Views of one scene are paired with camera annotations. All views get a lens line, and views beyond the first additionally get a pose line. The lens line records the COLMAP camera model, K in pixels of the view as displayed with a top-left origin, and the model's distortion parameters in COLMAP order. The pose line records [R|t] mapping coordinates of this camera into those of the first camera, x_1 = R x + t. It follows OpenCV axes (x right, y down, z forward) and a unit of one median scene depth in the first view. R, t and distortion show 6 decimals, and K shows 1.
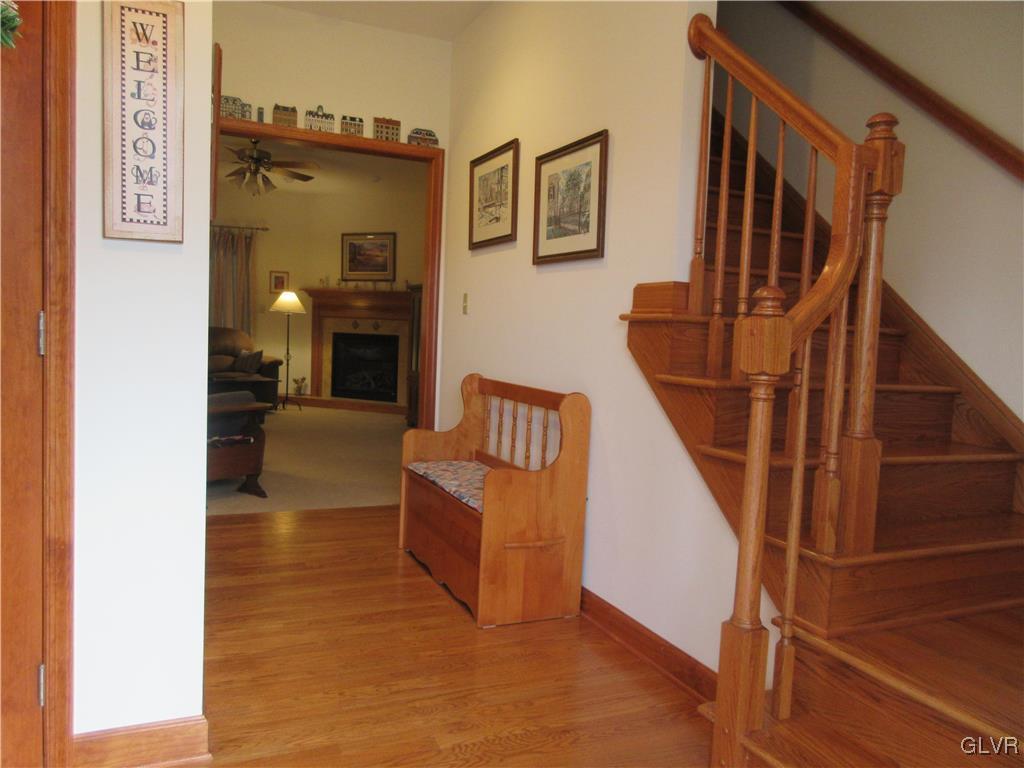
lens RADIAL K [[760.5, 0, 514.4], [0, 760.5, 368.2], [0, 0, 1]] dist [-0.002348, 0.021369]
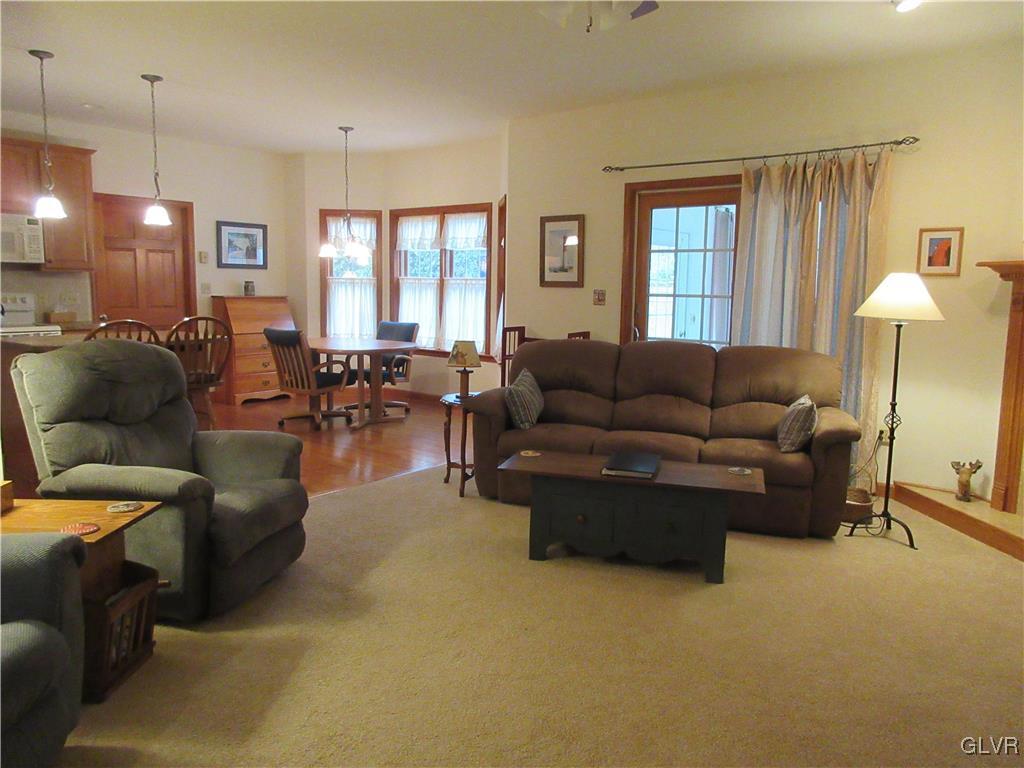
lens RADIAL K [[760.5, 0, 513.0], [0, 760.5, 384.3], [0, 0, 1]] dist [-0.002348, 0.021369]
pose [[0.445716, 0.089796, -0.890659, -0.002328], [-0.052429, 0.995867, 0.074165, -0.054118], [0.893638, 0.013640, 0.448582, 0.569151]]
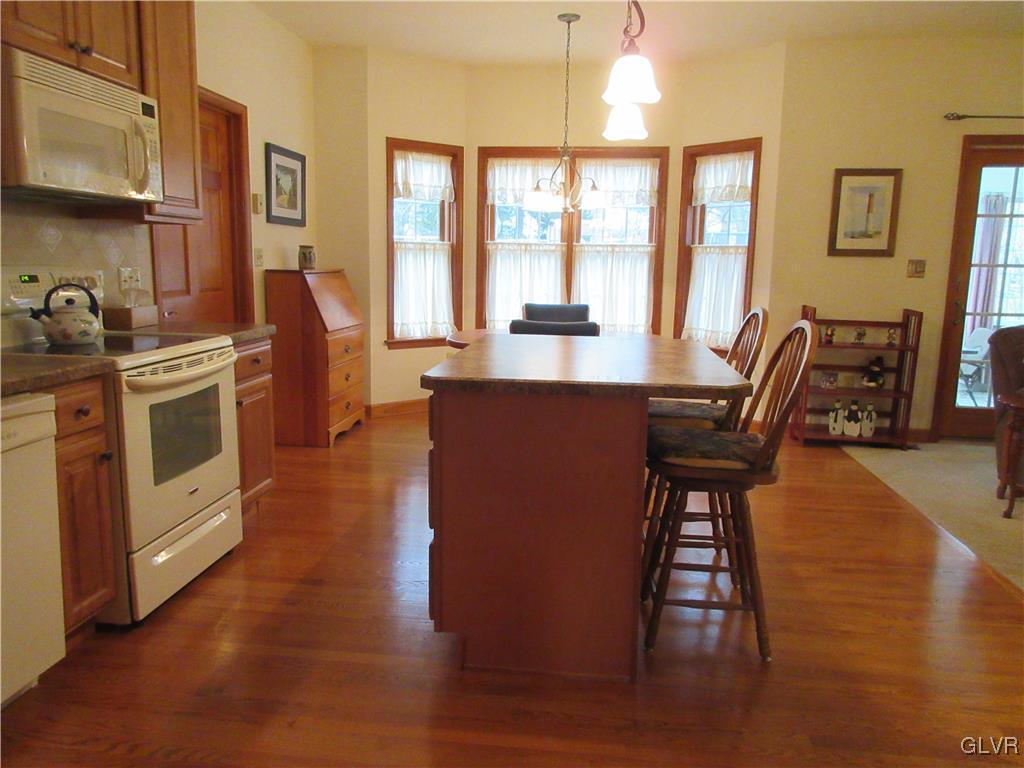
lens RADIAL K [[760.5, 0, 512.7], [0, 760.5, 383.0], [0, 0, 1]] dist [-0.002348, 0.021369]
pose [[0.854232, 0.065031, -0.515809, -0.506041], [-0.019041, 0.995394, 0.093961, -0.047358], [0.519544, -0.070443, 0.851535, 0.299175]]
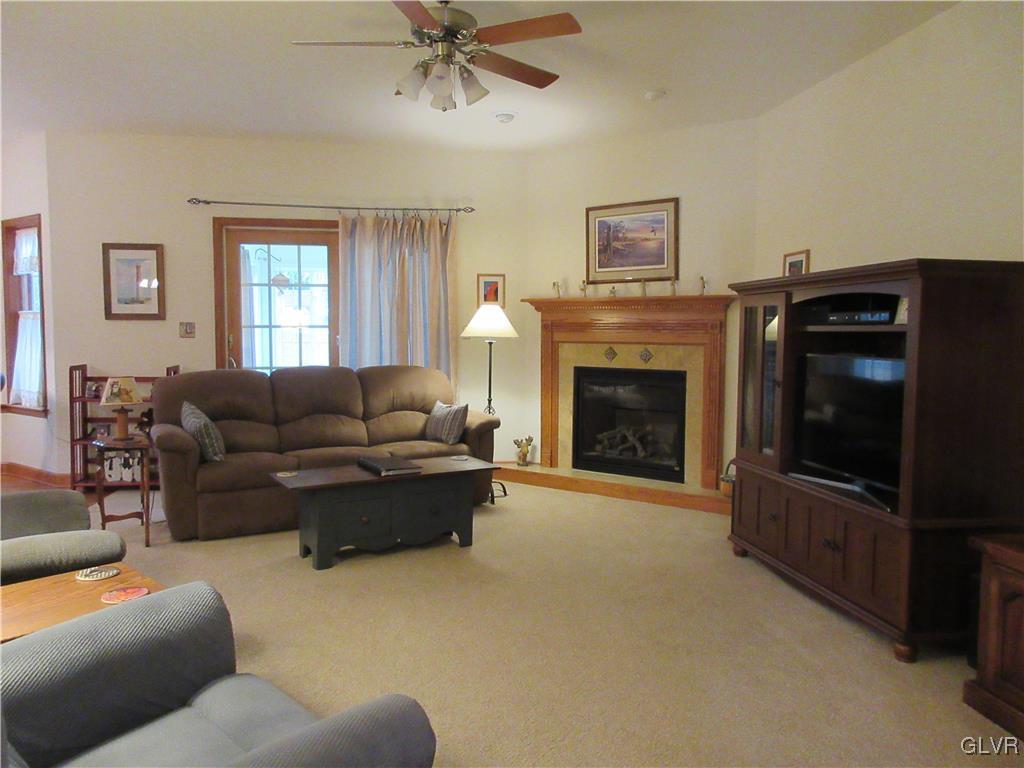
lens RADIAL K [[760.5, 0, 514.7], [0, 760.5, 376.6], [0, 0, 1]] dist [-0.002348, 0.021369]
pose [[0.965746, -0.017631, -0.258889, -0.126146], [0.016820, 0.999844, -0.005349, -0.037081], [0.258943, 0.000812, 0.965892, 0.387330]]
